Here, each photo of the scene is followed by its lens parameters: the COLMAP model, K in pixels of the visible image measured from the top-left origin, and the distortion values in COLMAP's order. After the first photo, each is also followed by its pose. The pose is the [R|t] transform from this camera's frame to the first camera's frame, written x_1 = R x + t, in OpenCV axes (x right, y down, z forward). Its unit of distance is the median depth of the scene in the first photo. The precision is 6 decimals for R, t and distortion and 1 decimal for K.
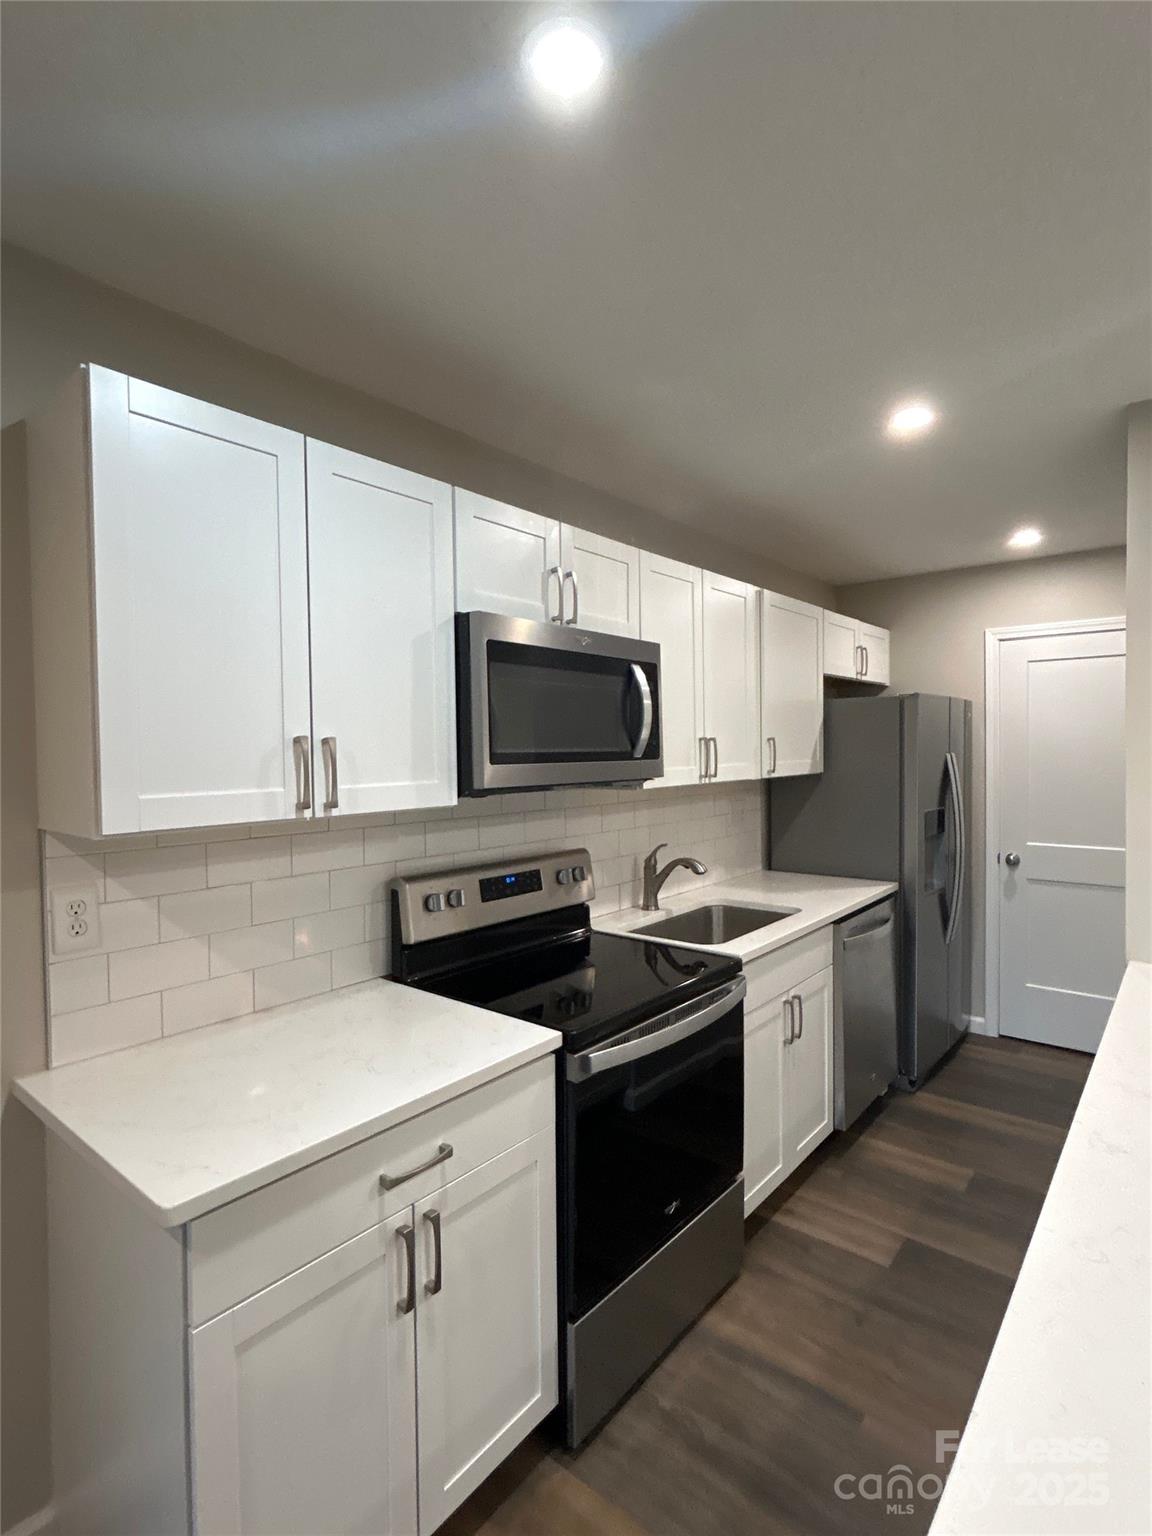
lens RADIAL K [[764.6, 0, 574.6], [0, 764.6, 768.9], [0, 0, 1]] dist [-0.011718, 0.002334]
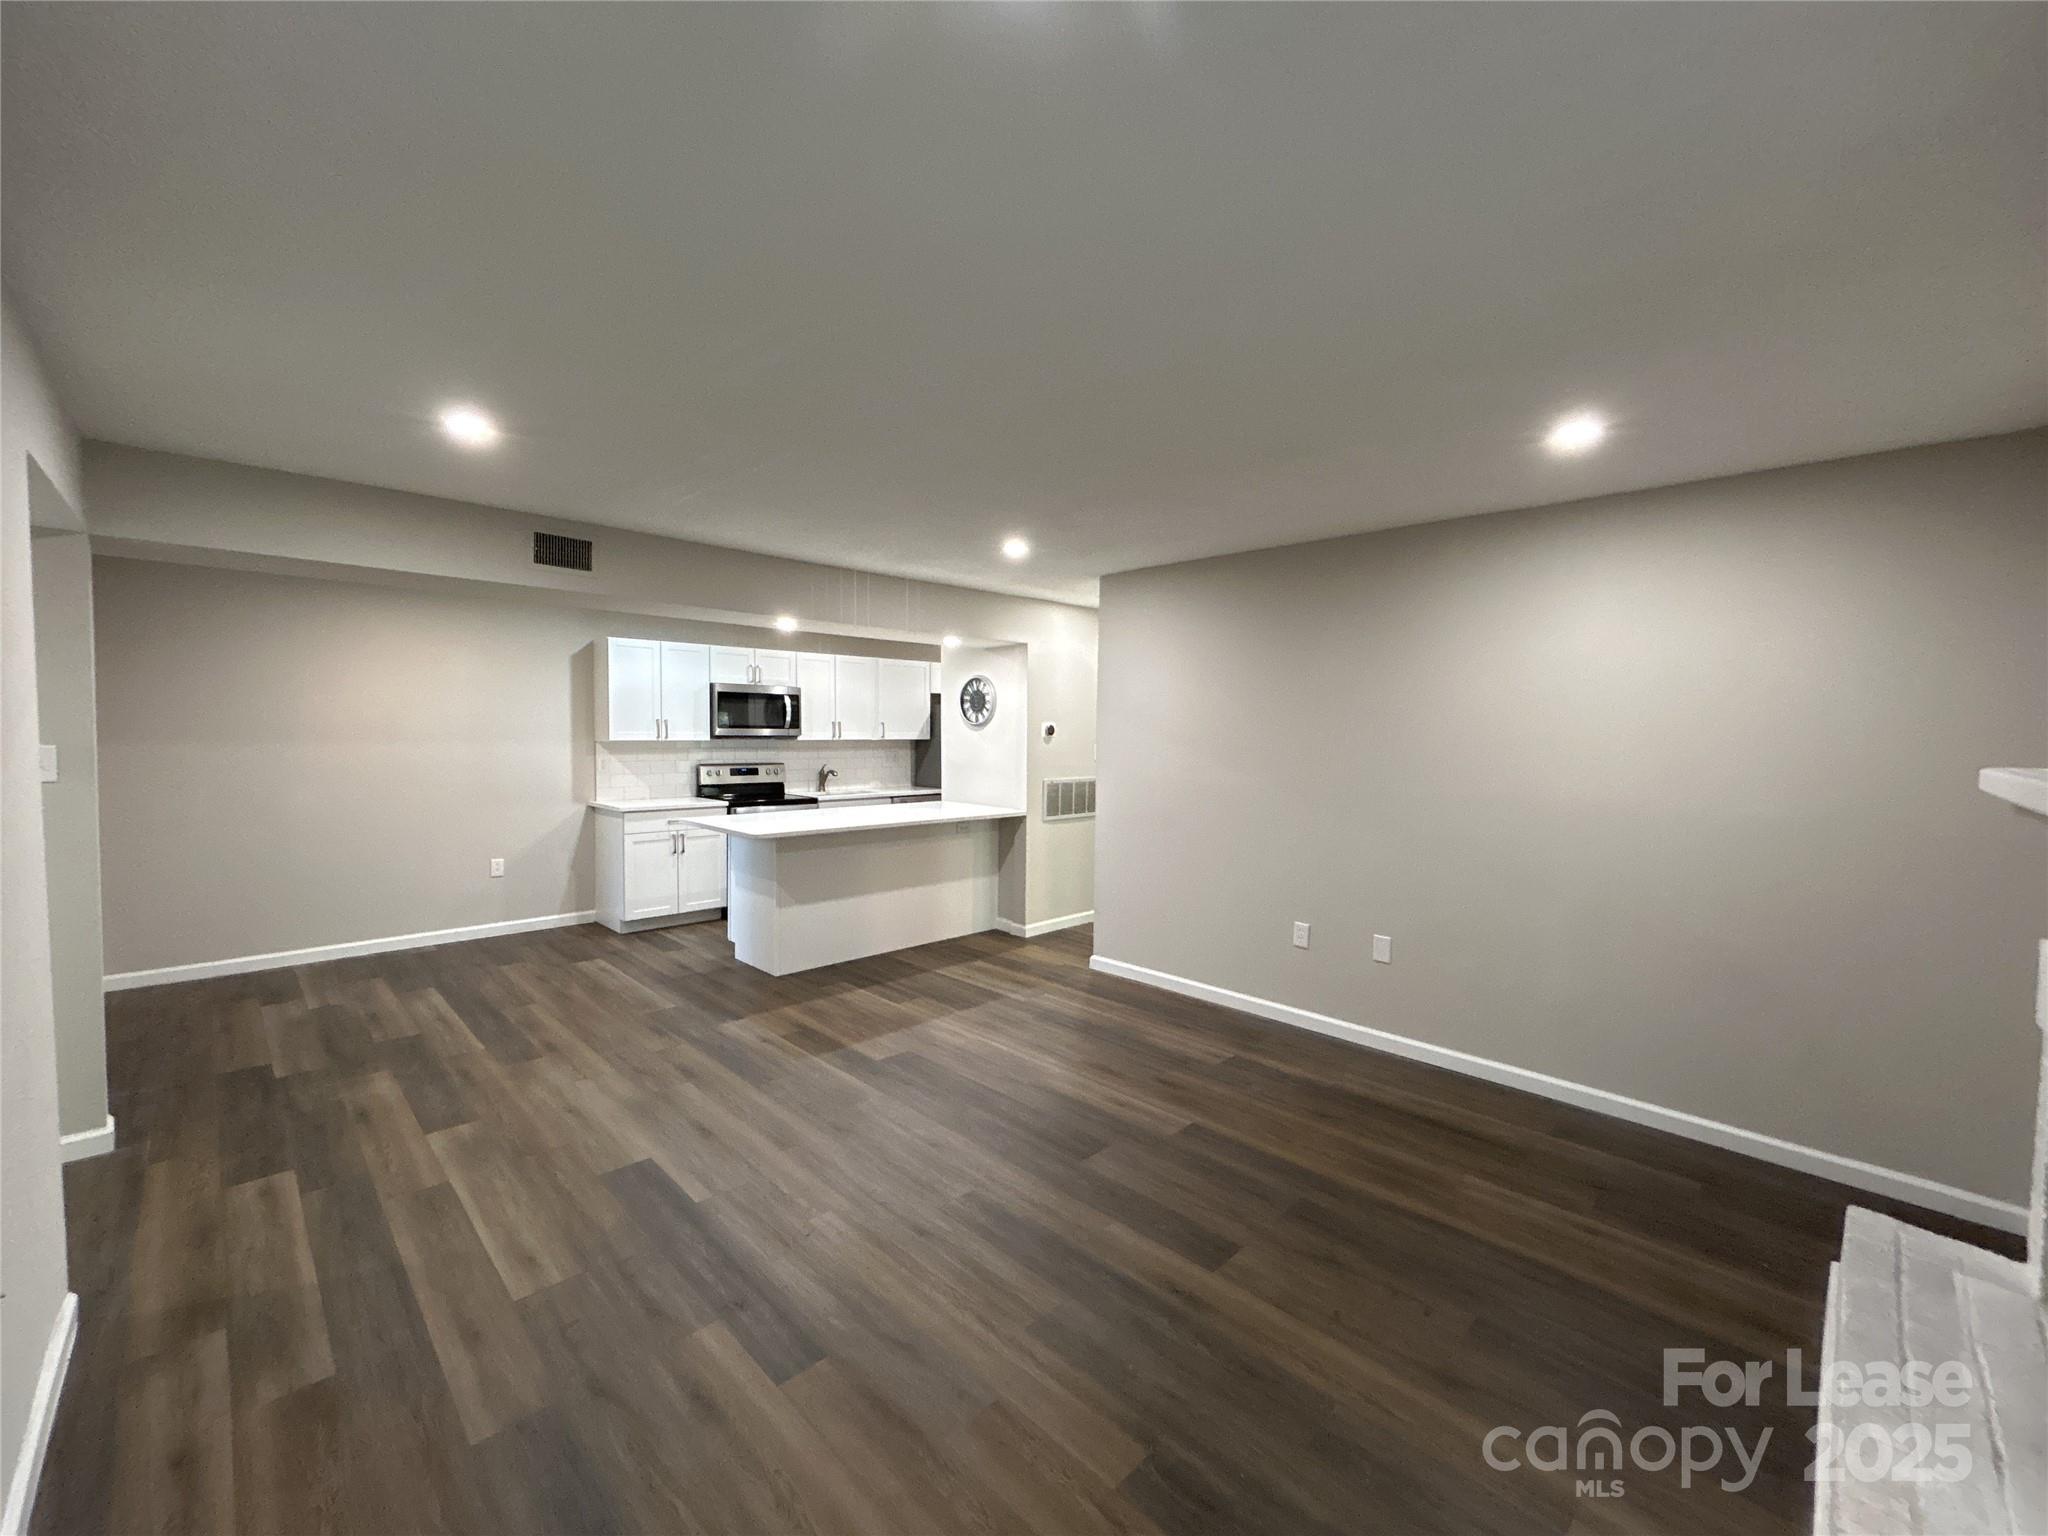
lens RADIAL K [[854.3, 0, 1021.8], [0, 854.3, 767.7], [0, 0, 1]] dist [-0.004238, -0.000092]
pose [[0.993628, 0.024227, -0.110075, 1.458694], [-0.022445, 0.999597, 0.017400, 0.064764], [0.110452, -0.014818, 0.993771, -2.314365]]
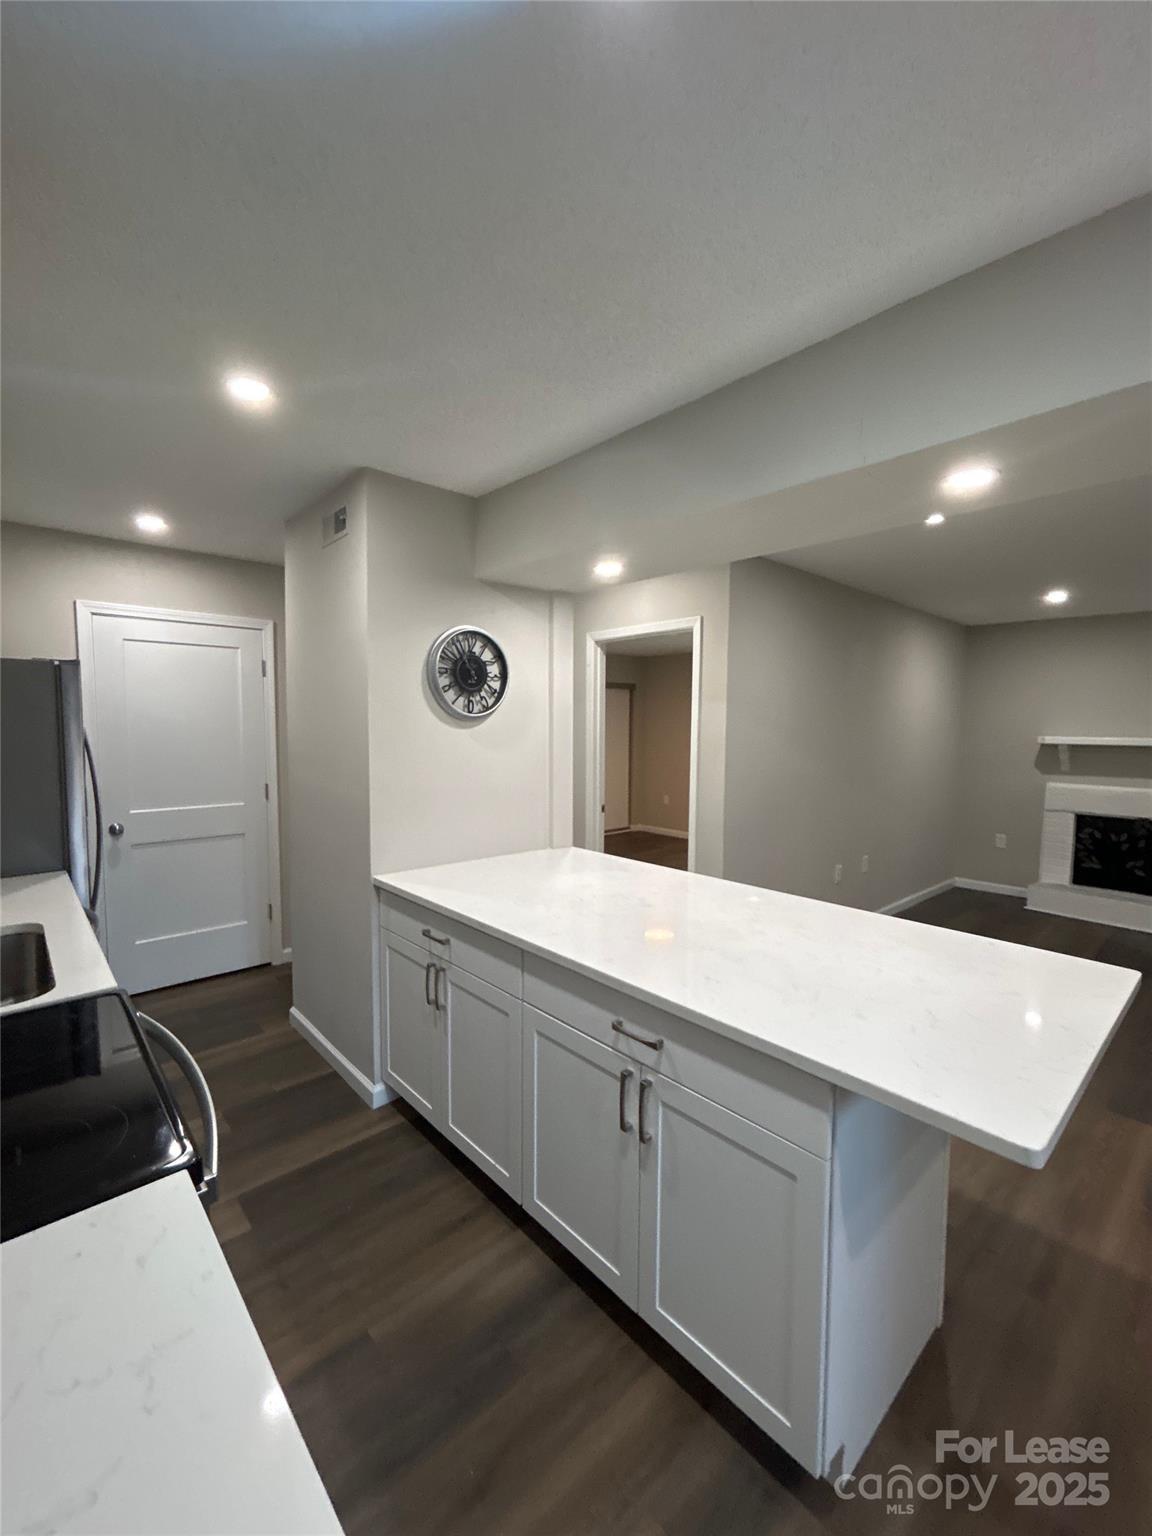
lens RADIAL K [[640.7, 0, 586.2], [0, 640.7, 762.5], [0, 0, 1]] dist [-0.004238, -0.000092]
pose [[0.138471, -0.055422, 0.988815, -0.370782], [0.021565, 0.998365, 0.052938, -0.007613], [-0.990132, 0.013993, 0.139440, 0.463116]]
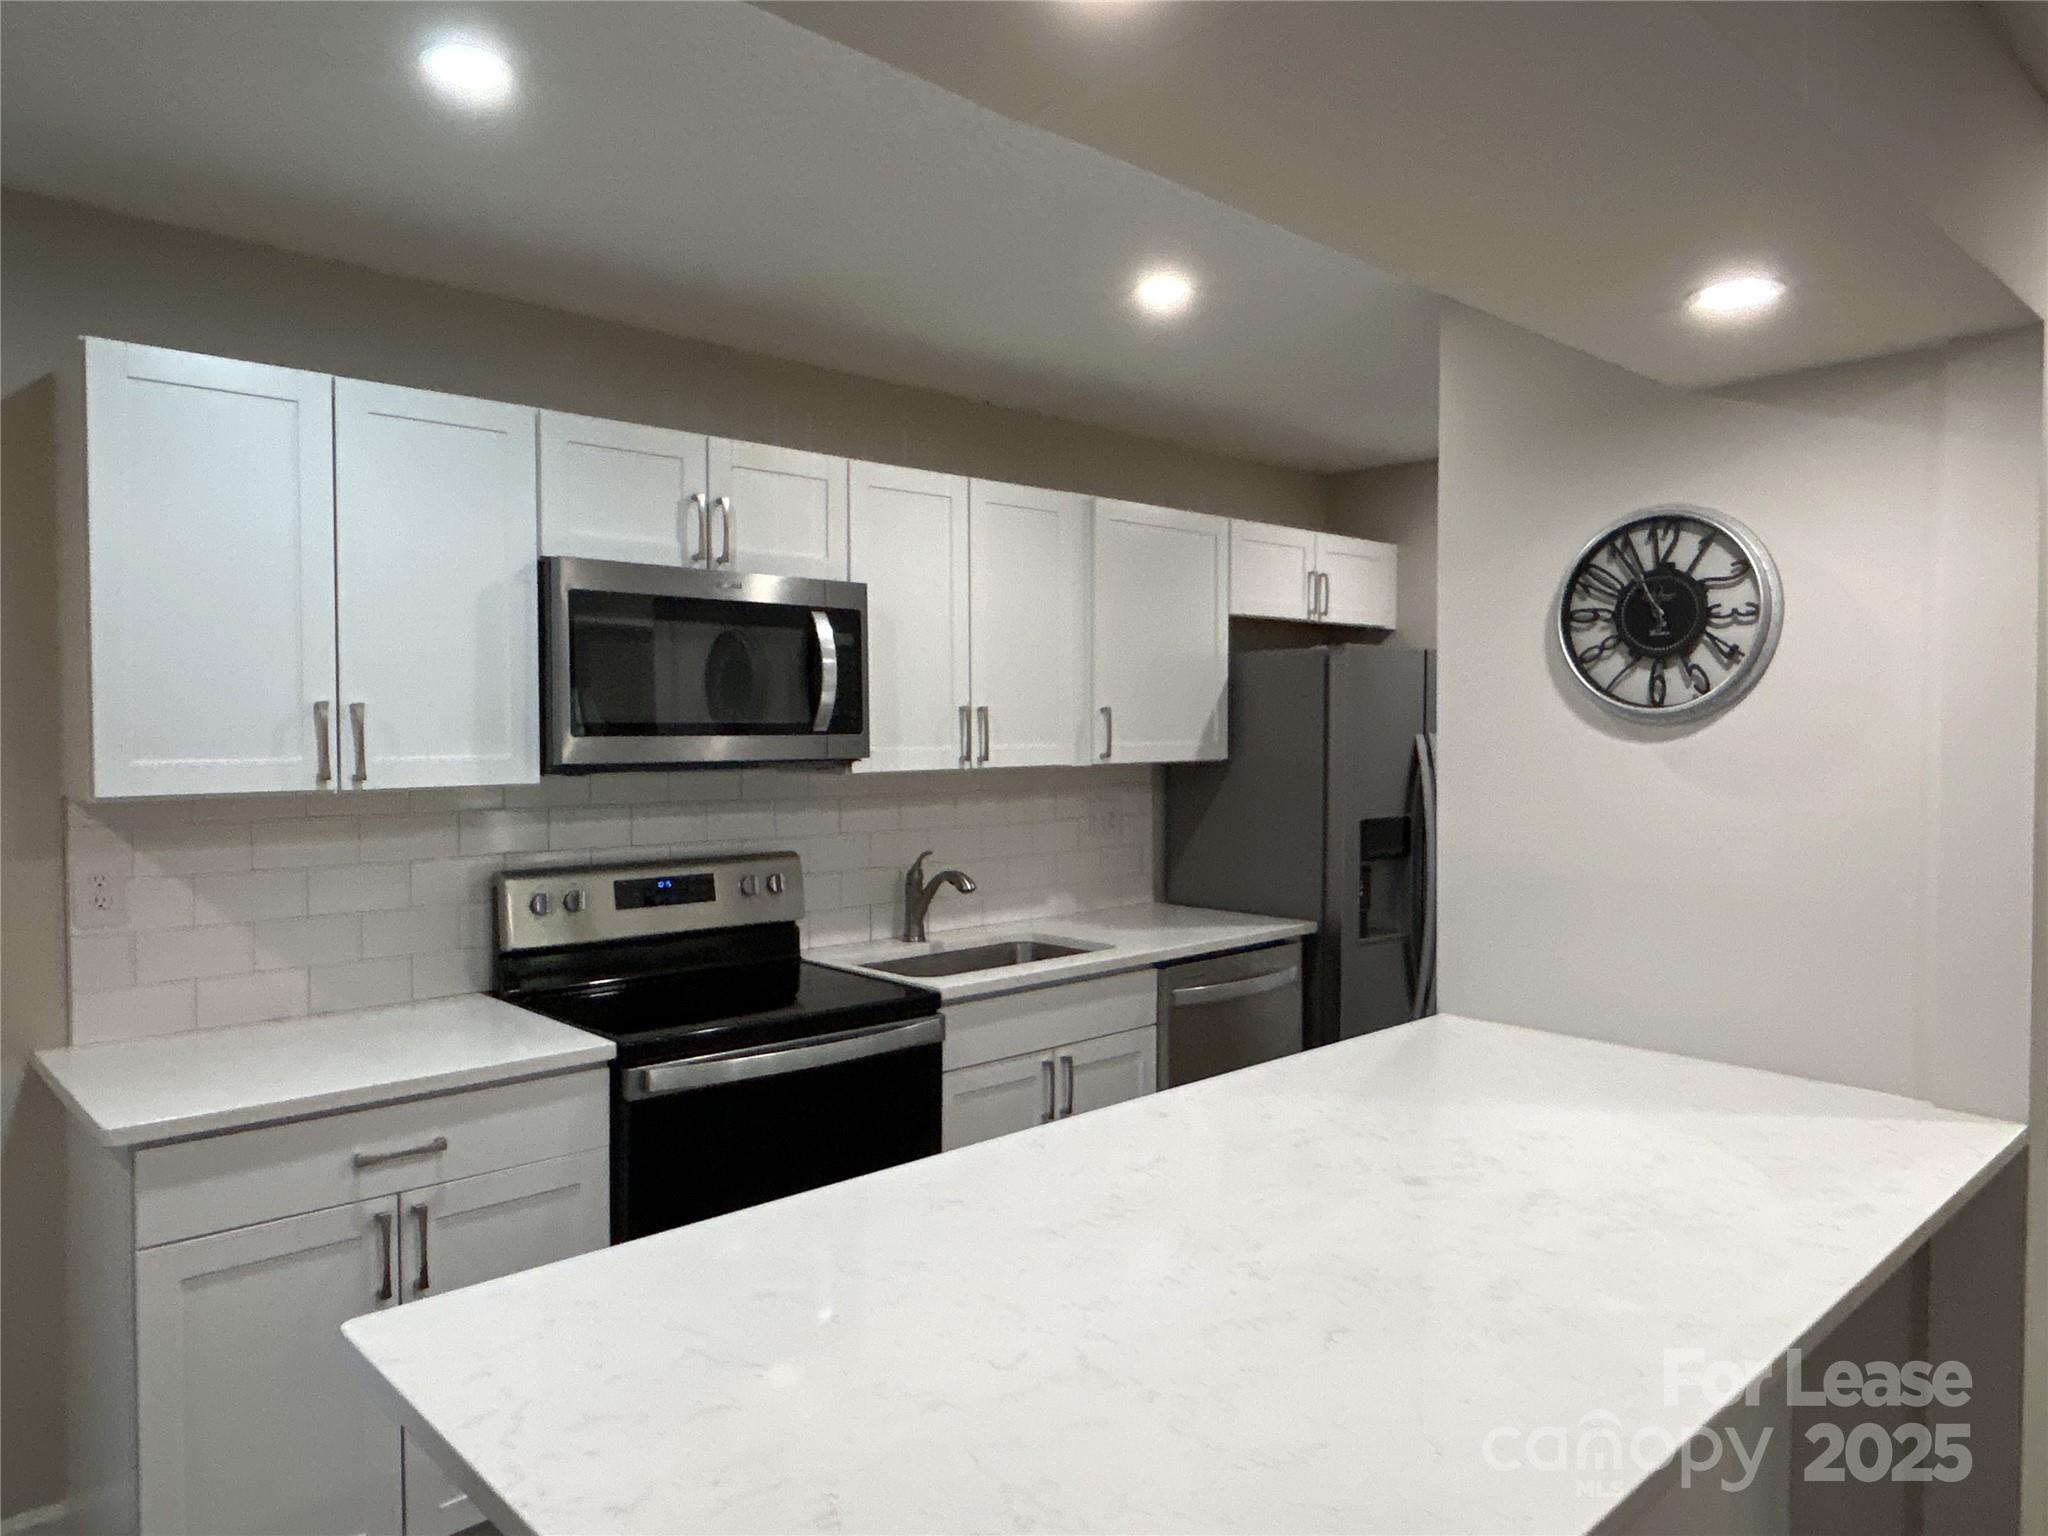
lens RADIAL K [[1363.6, 0, 1034.9], [0, 1363.6, 765.2], [0, 0, 1]] dist [-0.012474, -0.011458]
pose [[0.992996, 0.014417, -0.117263, 0.514912], [-0.013947, 0.999891, 0.004831, 0.010777], [0.117320, -0.003161, 0.993089, -0.395807]]
